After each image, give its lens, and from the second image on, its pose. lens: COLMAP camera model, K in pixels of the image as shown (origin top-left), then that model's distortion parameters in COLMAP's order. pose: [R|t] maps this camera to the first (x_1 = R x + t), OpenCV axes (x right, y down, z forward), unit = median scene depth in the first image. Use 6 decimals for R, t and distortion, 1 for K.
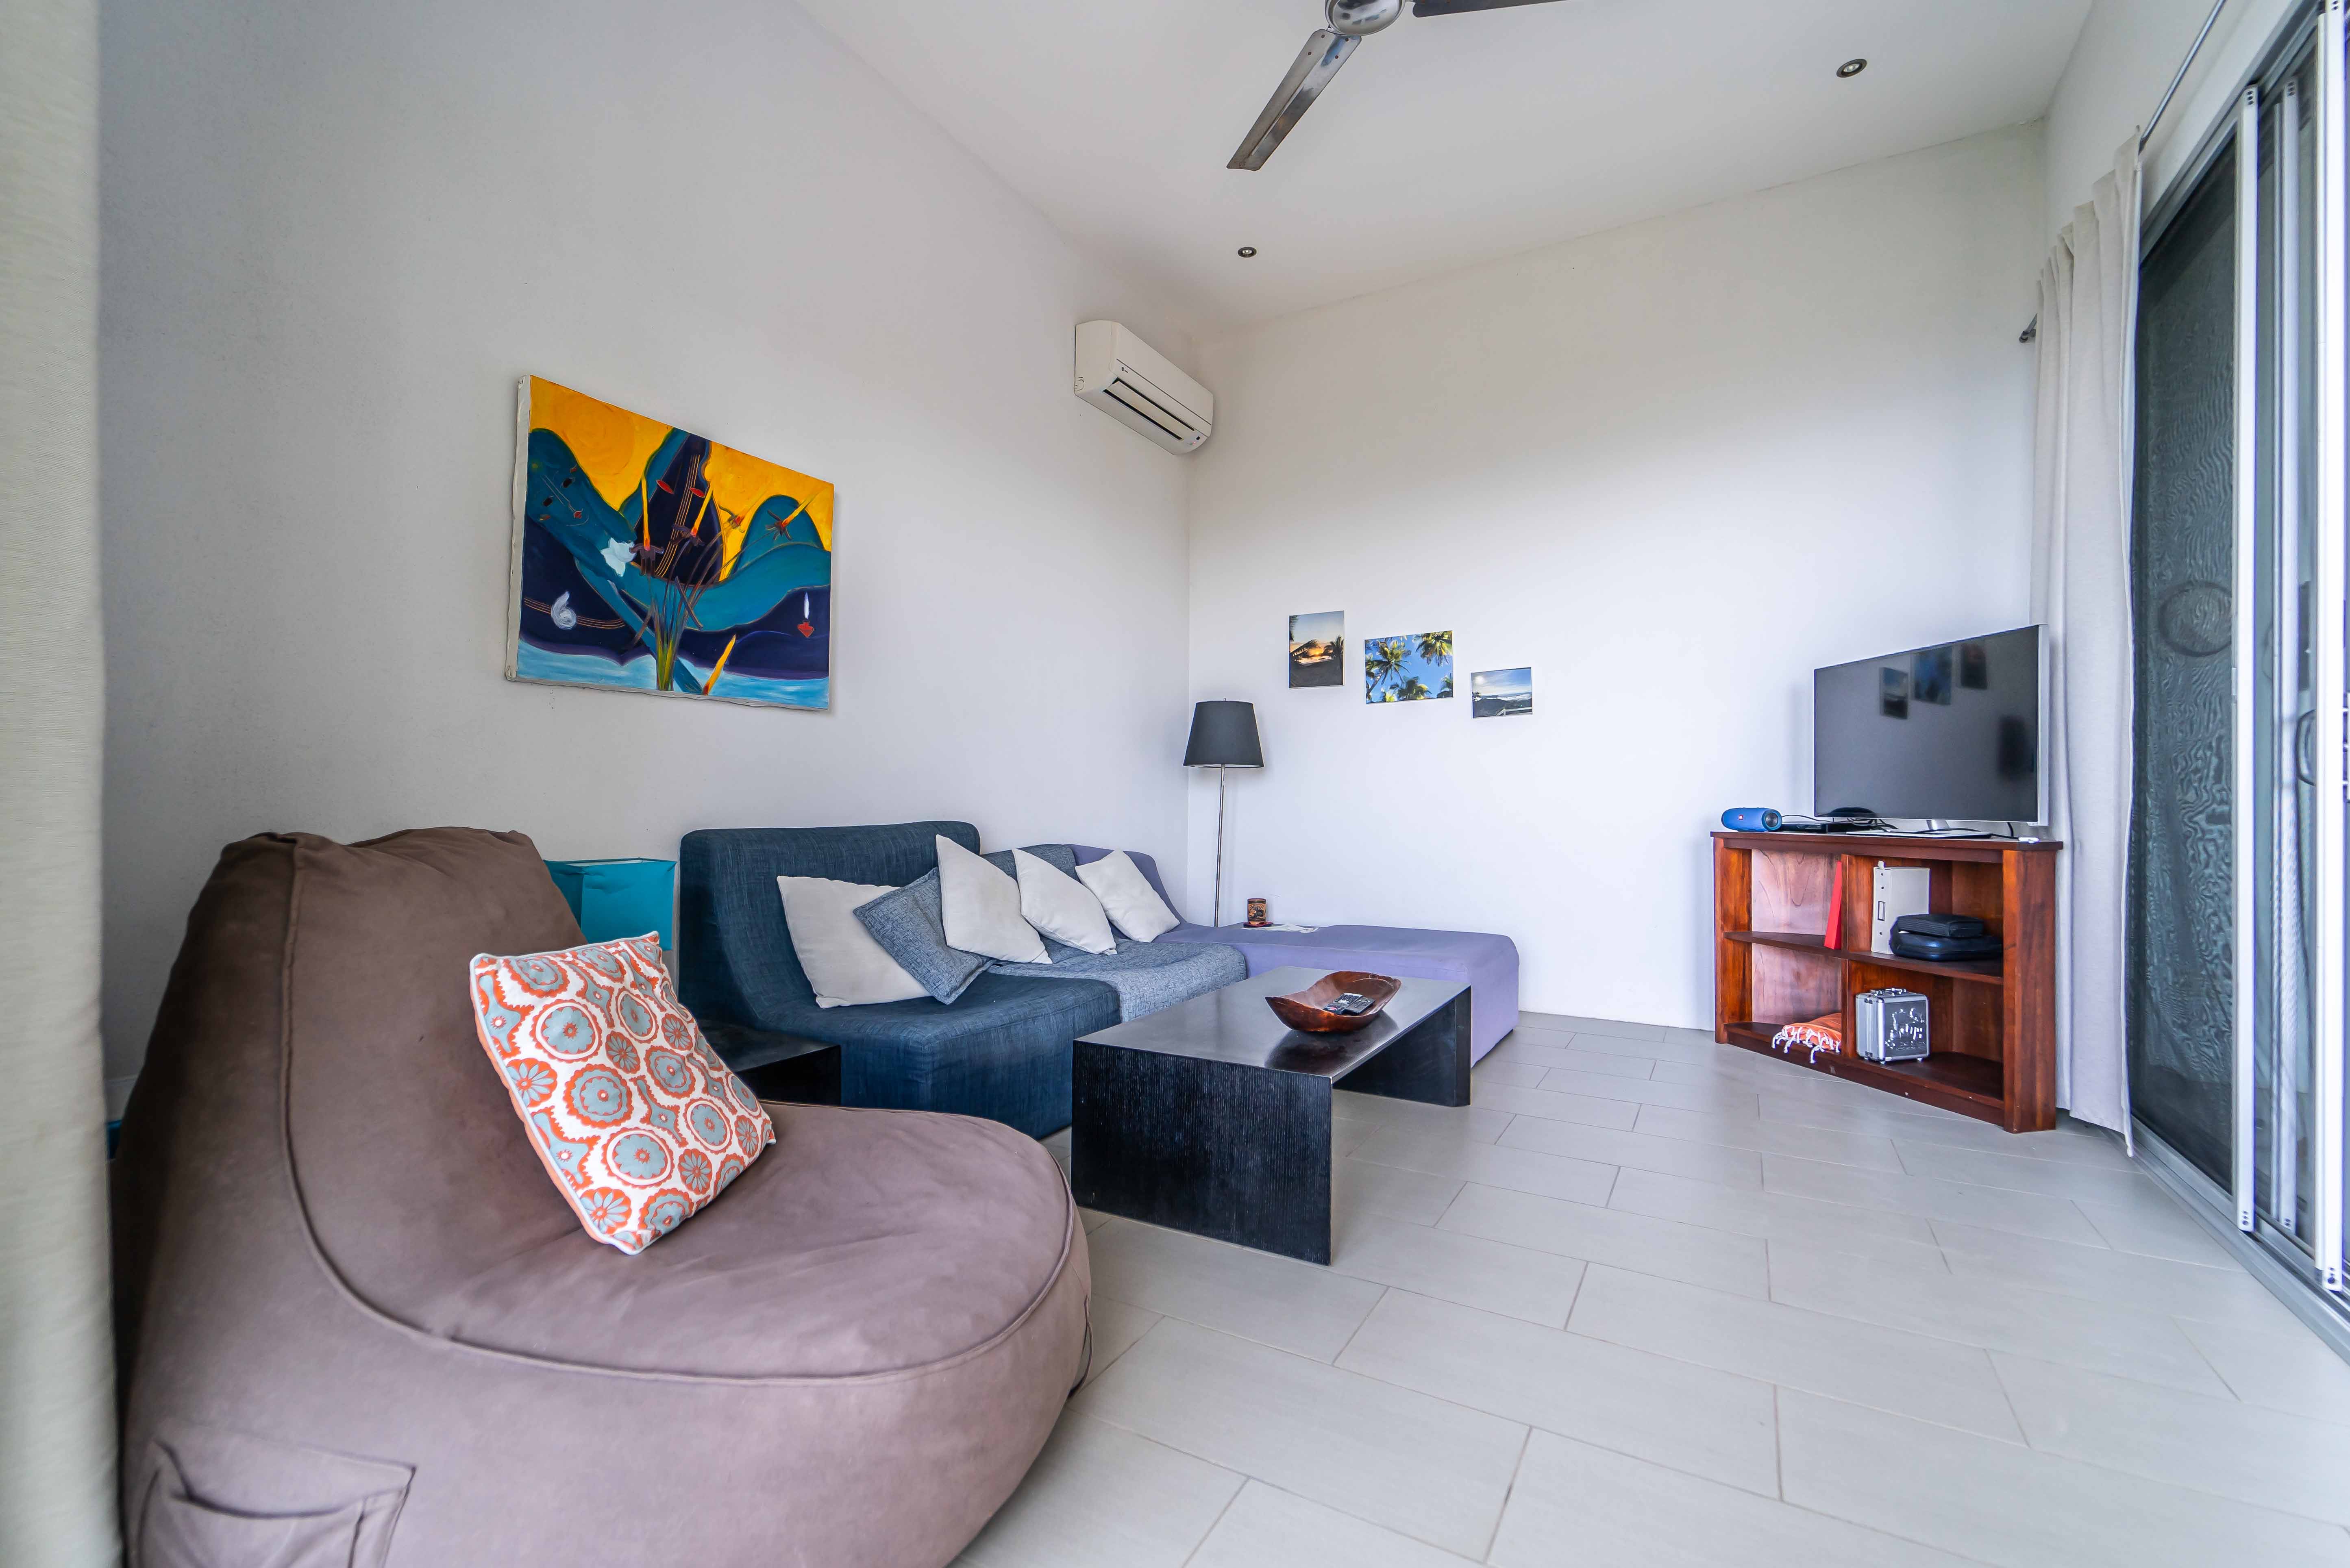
lens RADIAL K [[1017.4, 0, 1175.0], [0, 1017.4, 784.0], [0, 0, 1]] dist [0.001111, 0.000094]
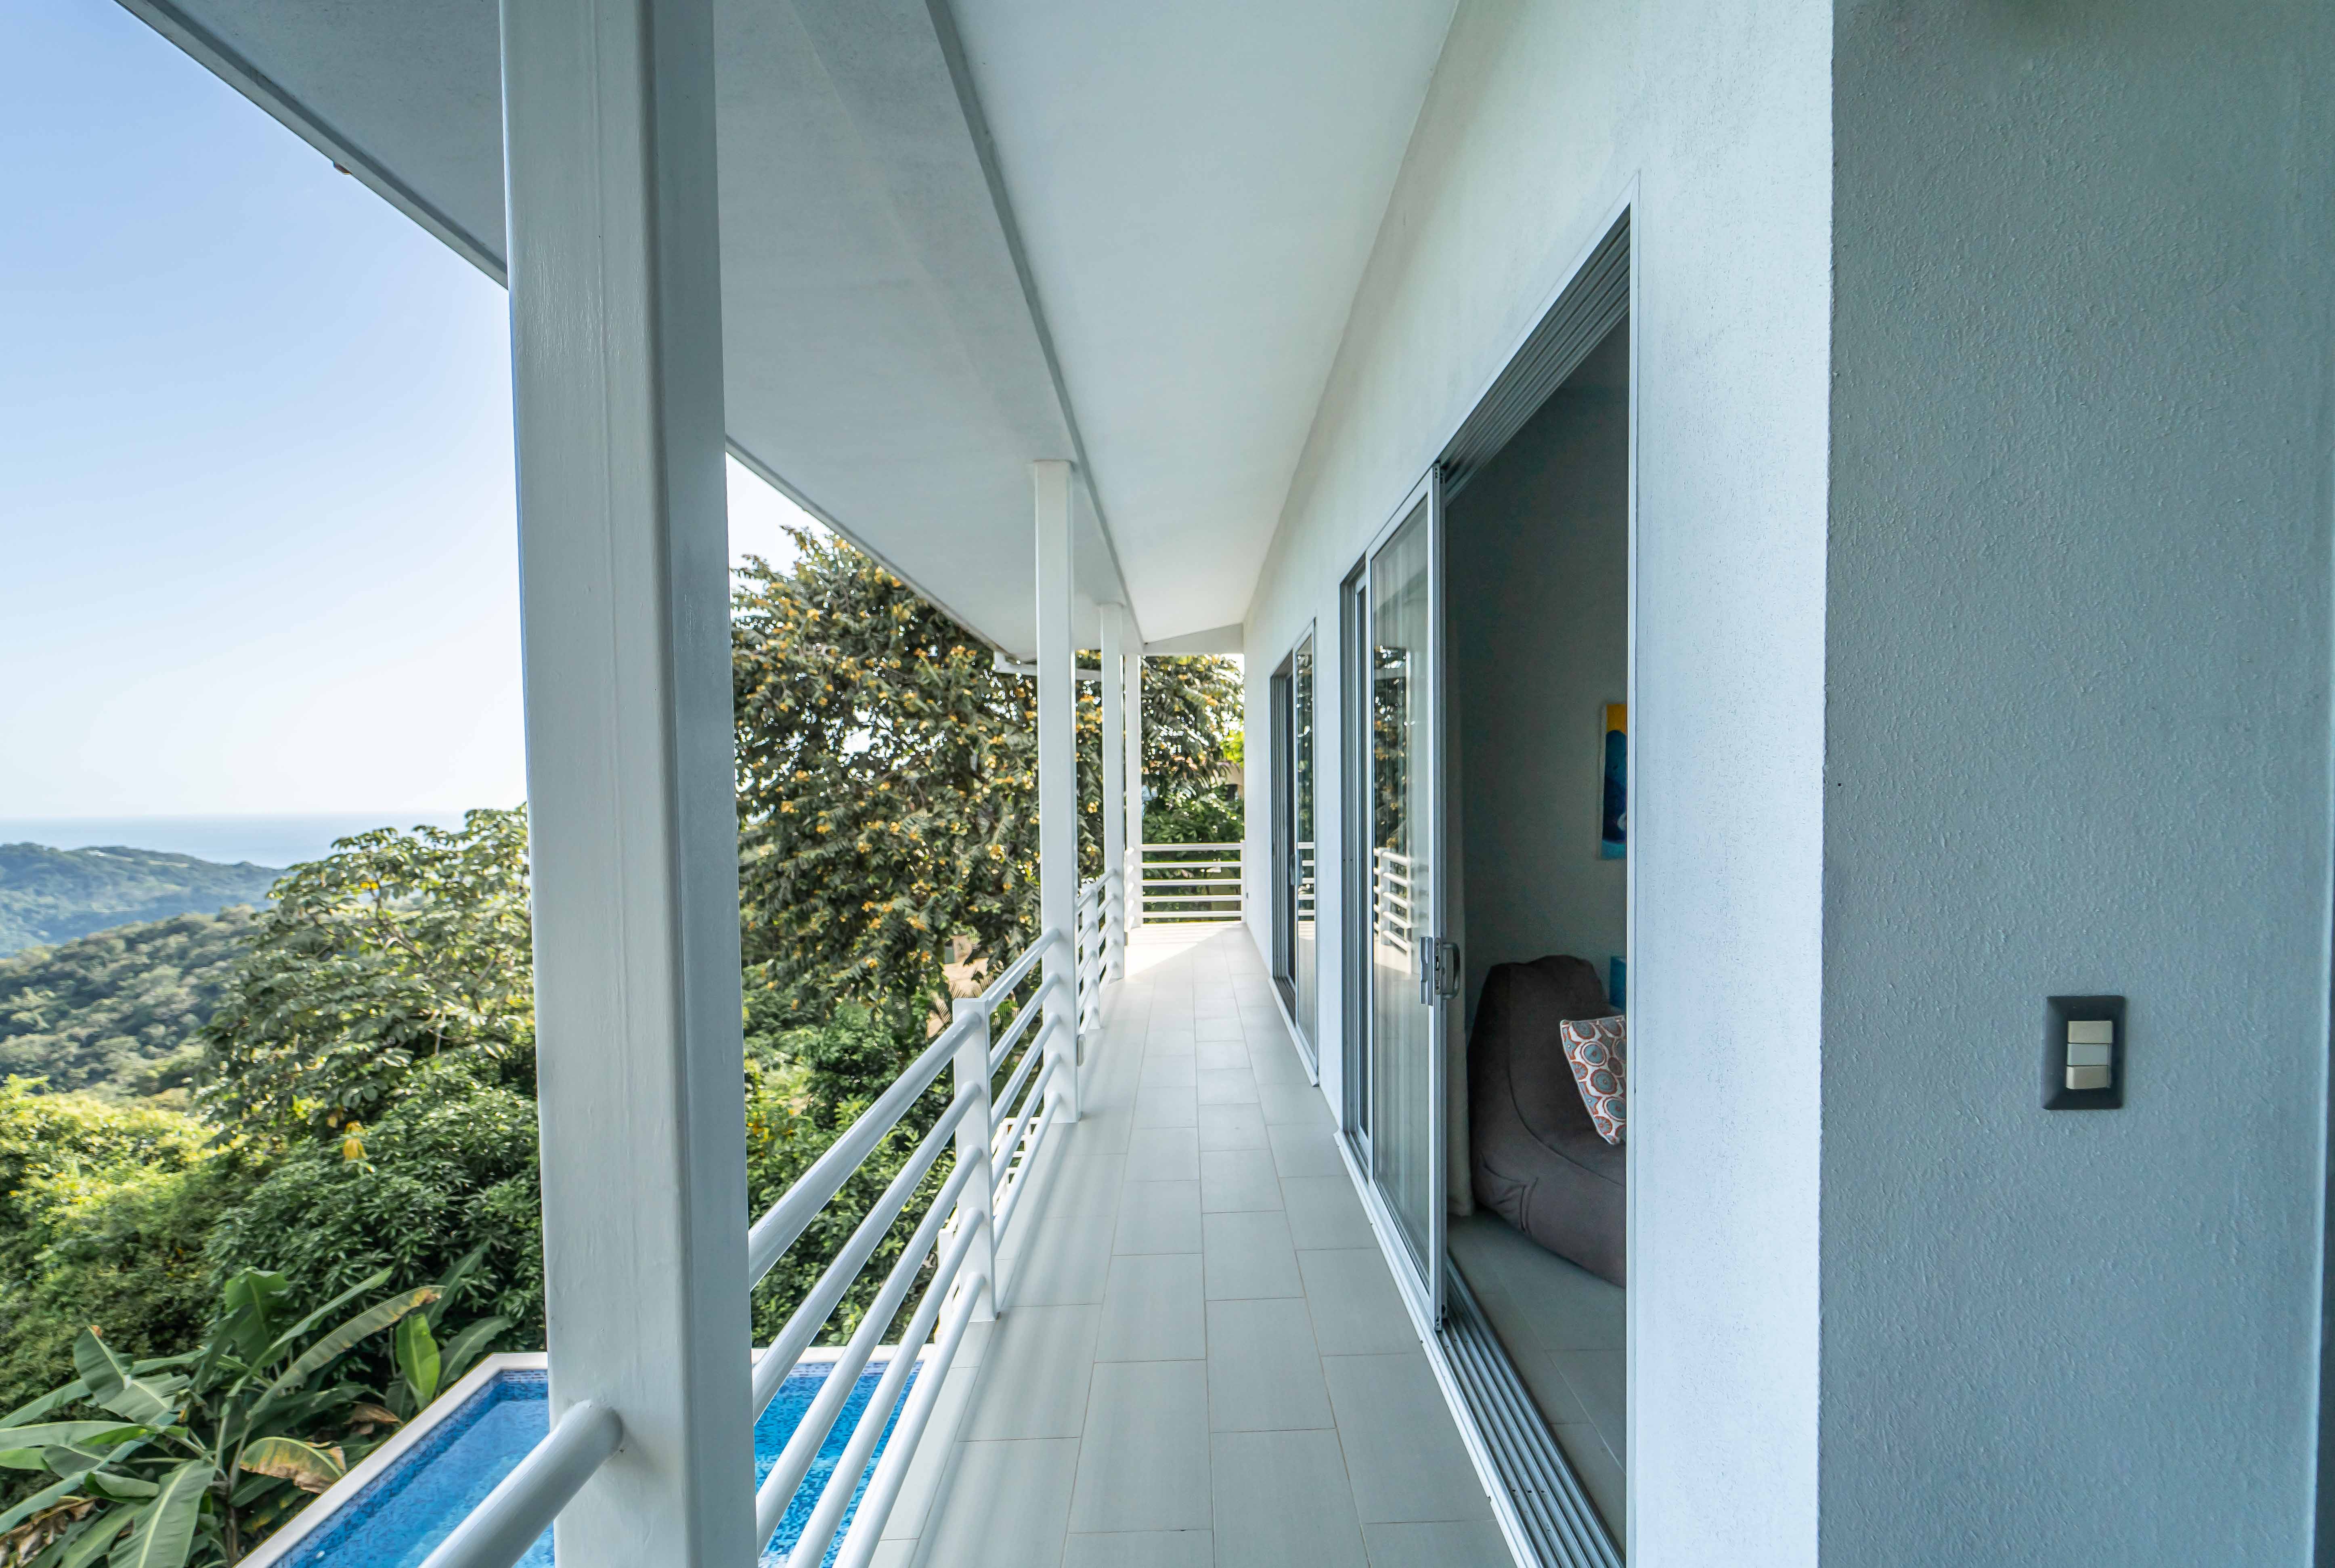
lens RADIAL K [[985.7, 0, 1196.0], [0, 985.7, 820.8], [0, 0, 1]] dist [-0.002073, -0.000569]
pose [[0.504827, 0.019712, -0.862995, 0.585011], [0.030614, 0.998701, 0.040720, -0.270281], [0.862677, -0.046976, 0.503568, -0.619614]]
